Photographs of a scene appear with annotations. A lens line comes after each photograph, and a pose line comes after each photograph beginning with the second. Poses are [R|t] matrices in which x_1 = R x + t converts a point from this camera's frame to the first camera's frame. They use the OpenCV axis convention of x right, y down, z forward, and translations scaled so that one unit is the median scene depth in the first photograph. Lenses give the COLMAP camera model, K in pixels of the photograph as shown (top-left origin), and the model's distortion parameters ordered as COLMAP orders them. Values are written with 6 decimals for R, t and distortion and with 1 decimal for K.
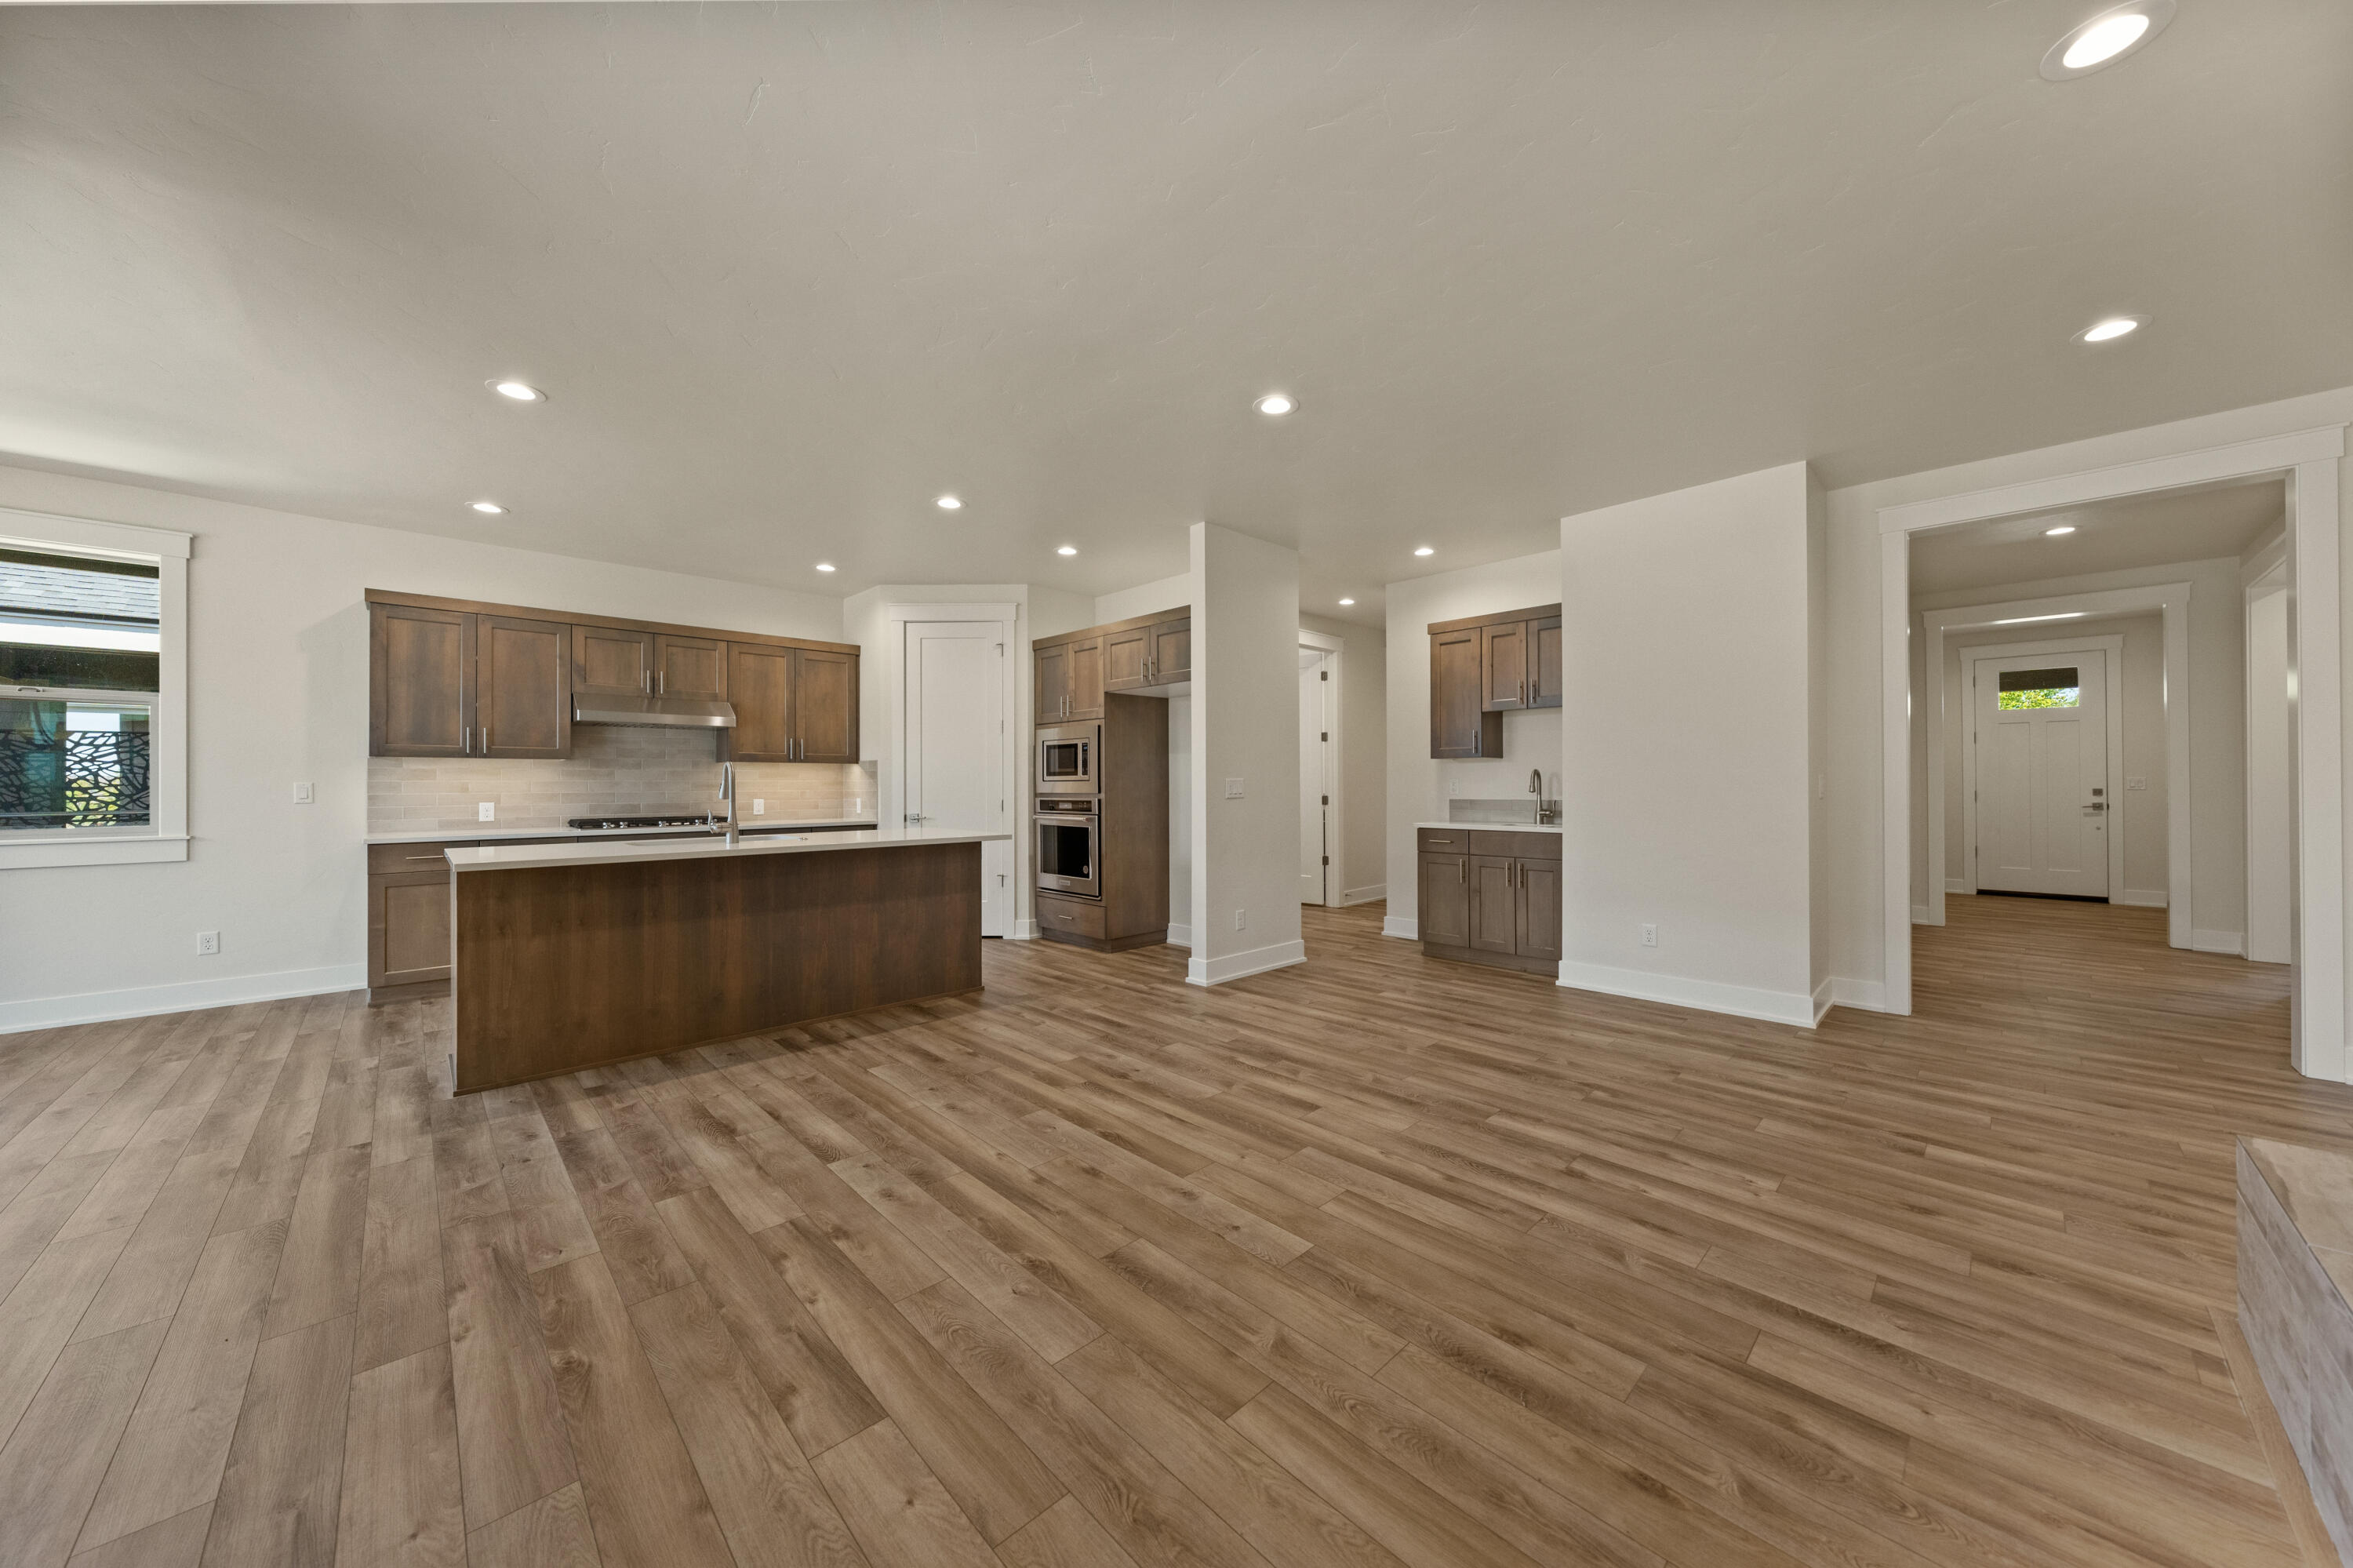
lens RADIAL K [[803.4, 0, 1178.1], [0, 803.4, 782.1], [0, 0, 1]] dist [-0.002238, 0.000186]
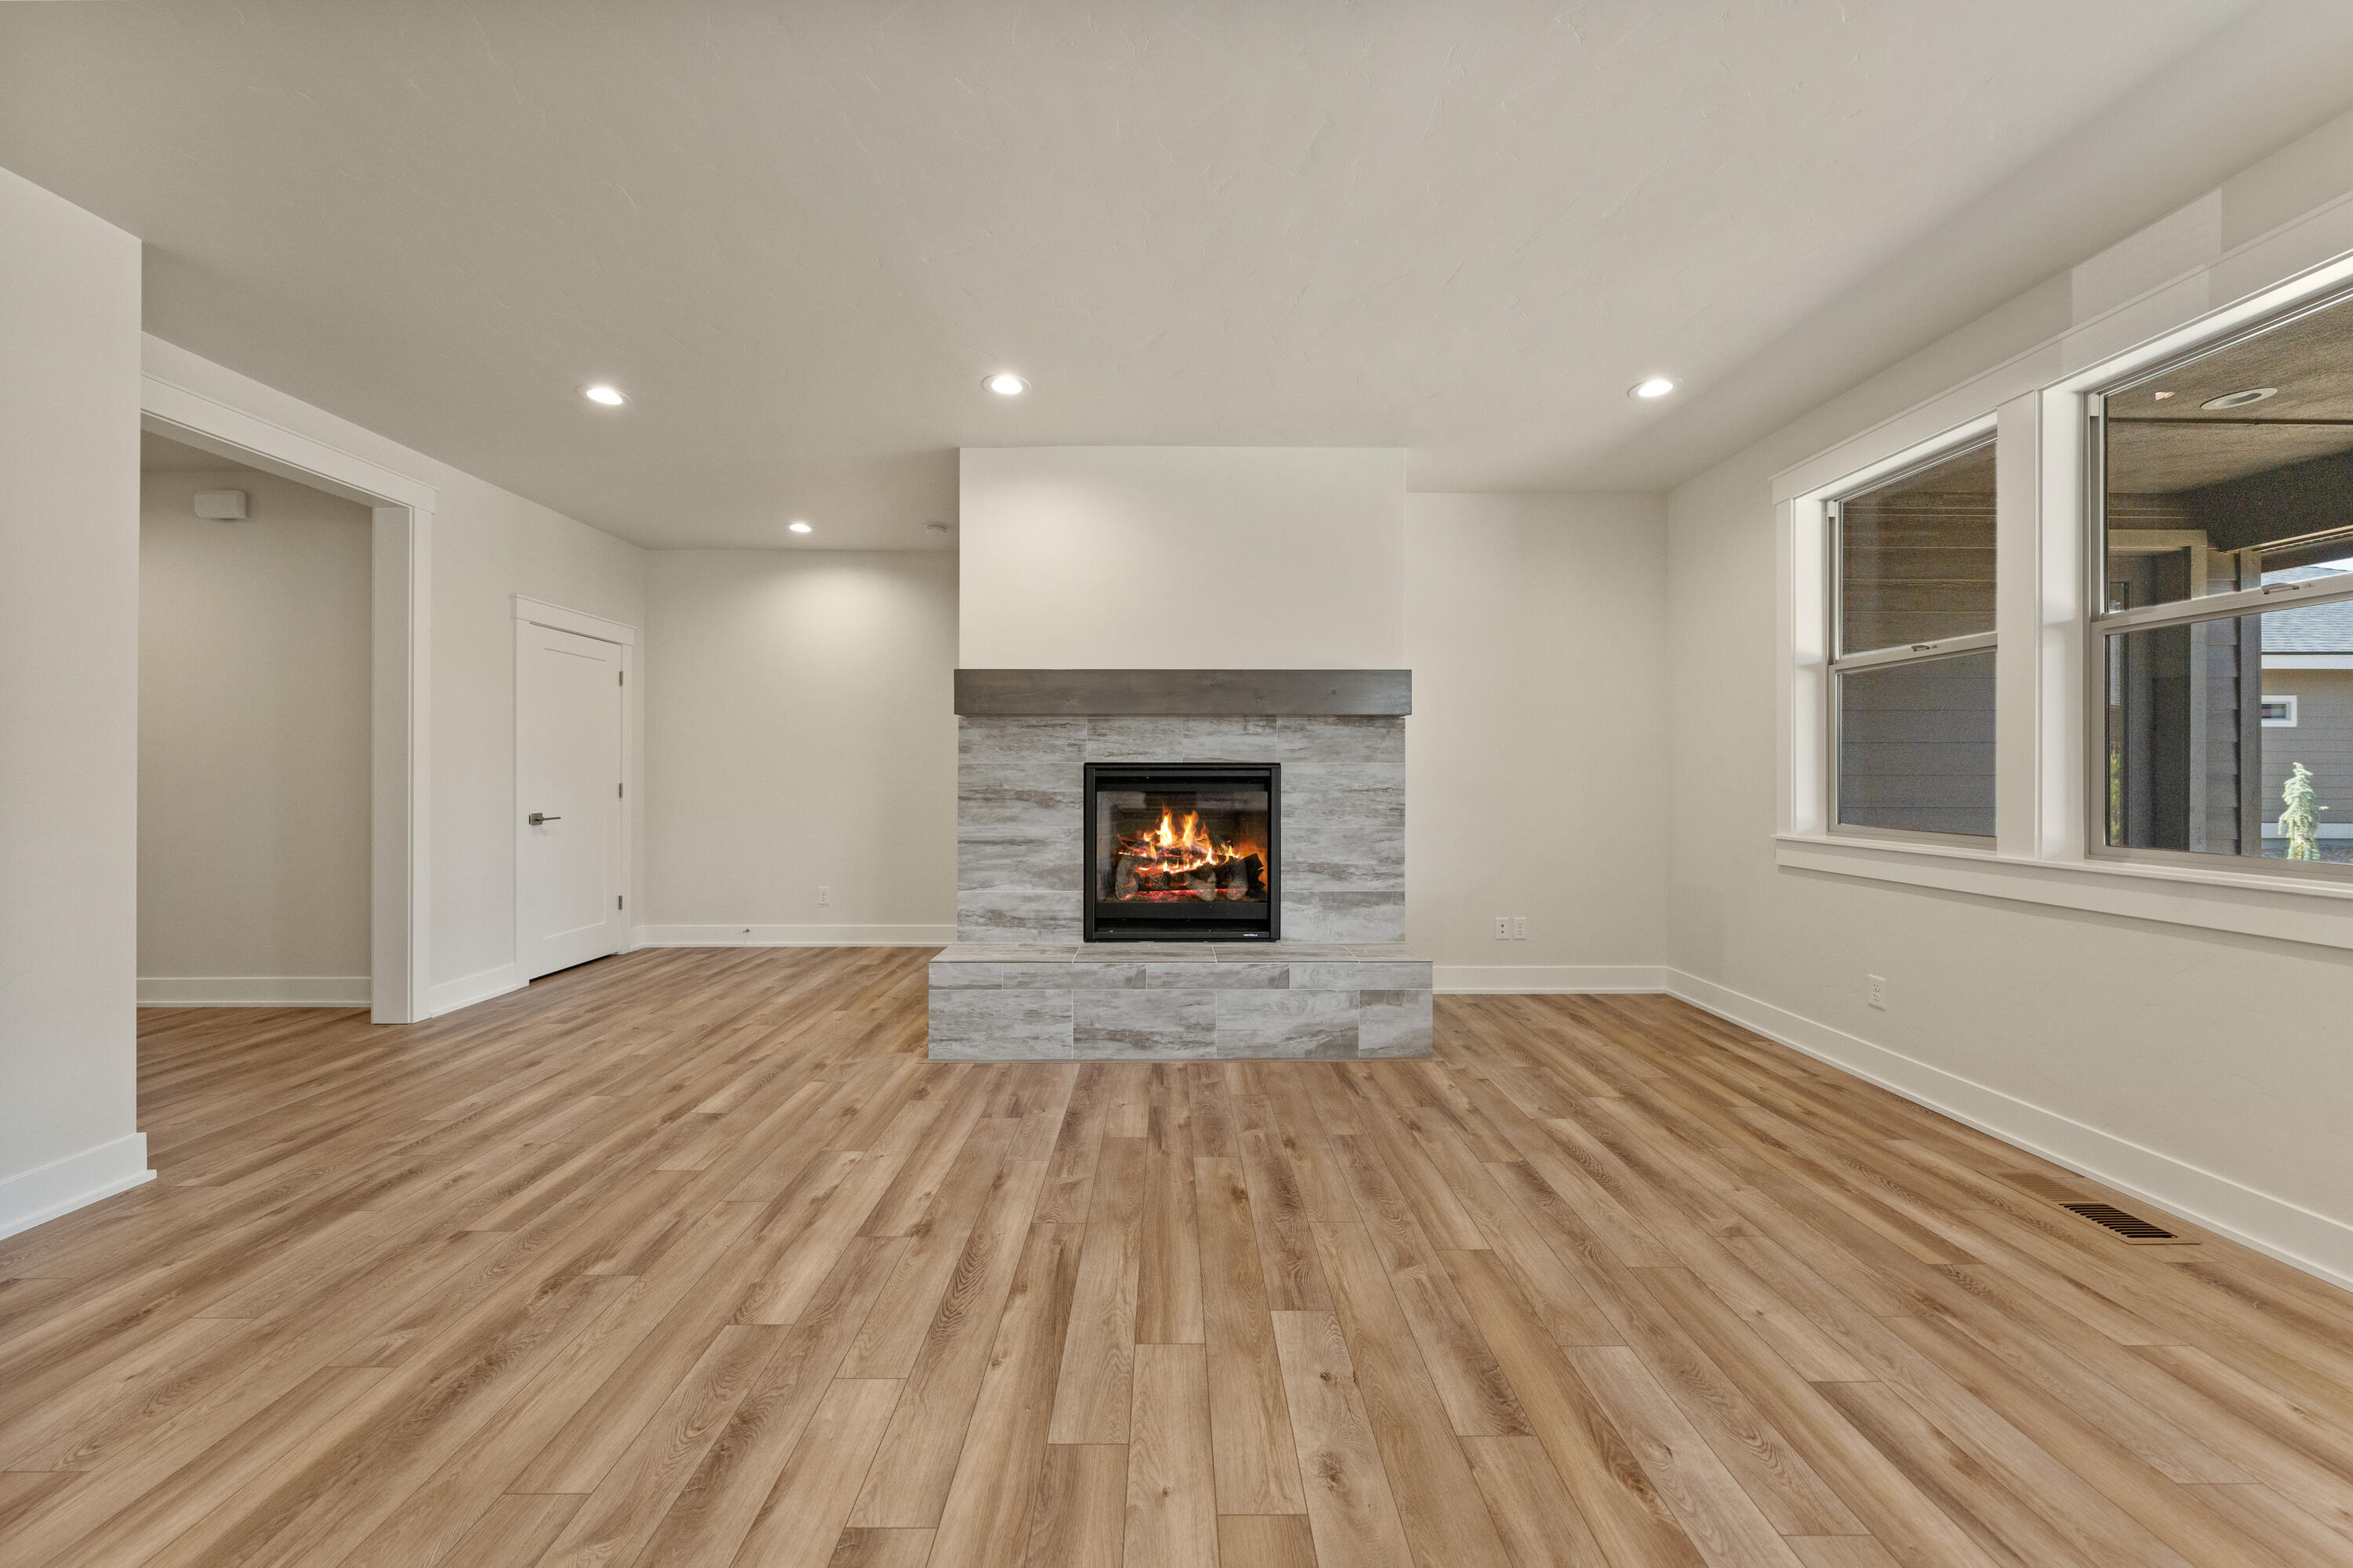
lens RADIAL K [[803.4, 0, 1176.1], [0, 803.4, 769.0], [0, 0, 1]] dist [-0.002238, 0.000186]
pose [[-0.726443, 0.004479, 0.687212, -0.206370], [-0.001264, 0.999968, -0.007853, 0.000152], [-0.687225, -0.006574, -0.726415, 0.995436]]
